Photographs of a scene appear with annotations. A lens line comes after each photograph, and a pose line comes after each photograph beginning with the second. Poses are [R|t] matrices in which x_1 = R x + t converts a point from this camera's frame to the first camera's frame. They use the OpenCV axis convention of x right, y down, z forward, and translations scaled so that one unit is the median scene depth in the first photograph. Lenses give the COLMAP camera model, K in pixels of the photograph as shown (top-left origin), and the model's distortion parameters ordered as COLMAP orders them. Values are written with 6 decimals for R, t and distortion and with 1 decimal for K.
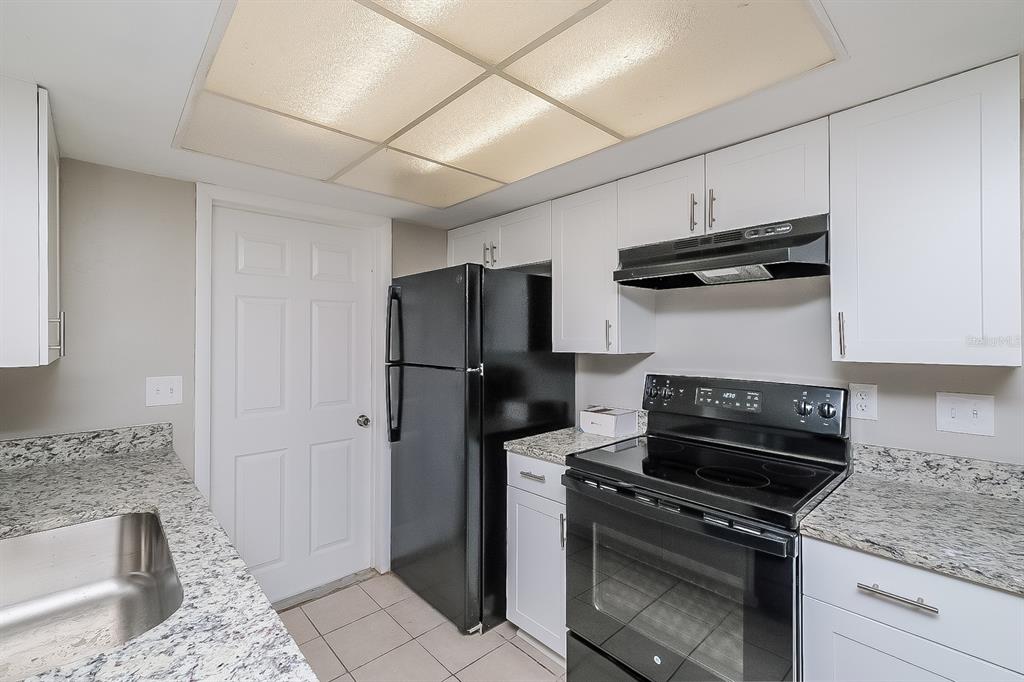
lens RADIAL K [[445.3, 0, 515.5], [0, 445.3, 335.8], [0, 0, 1]] dist [0.003140, 0.000533]
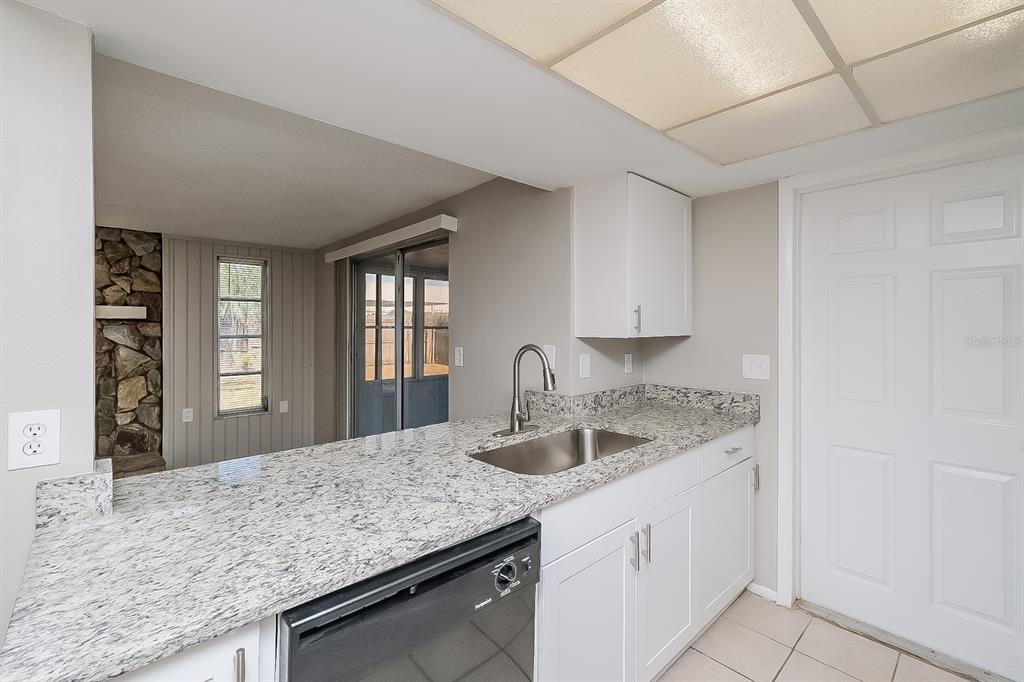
lens RADIAL K [[444.4, 0, 506.4], [0, 444.4, 328.4], [0, 0, 1]] dist [0.003129, 0.000381]
pose [[-0.009192, 0.005494, -0.999943, 0.493398], [0.005714, 0.999969, 0.005442, 0.013554], [0.999941, -0.005664, -0.009223, 0.437697]]
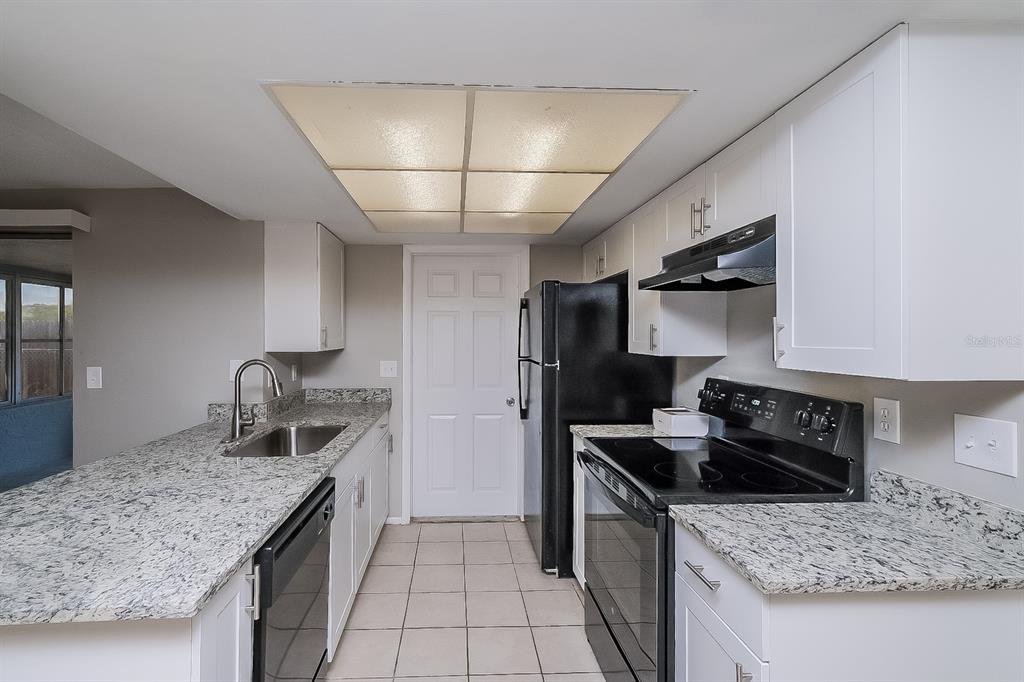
lens RADIAL K [[457.0, 0, 469.8], [0, 457.0, 336.5], [0, 0, 1]] dist [0.001551, 0.000308]
pose [[0.756000, 0.002285, -0.654568, 0.757421], [0.002222, 0.999979, 0.006057, -0.016424], [0.654568, -0.006033, 0.755979, -0.161717]]
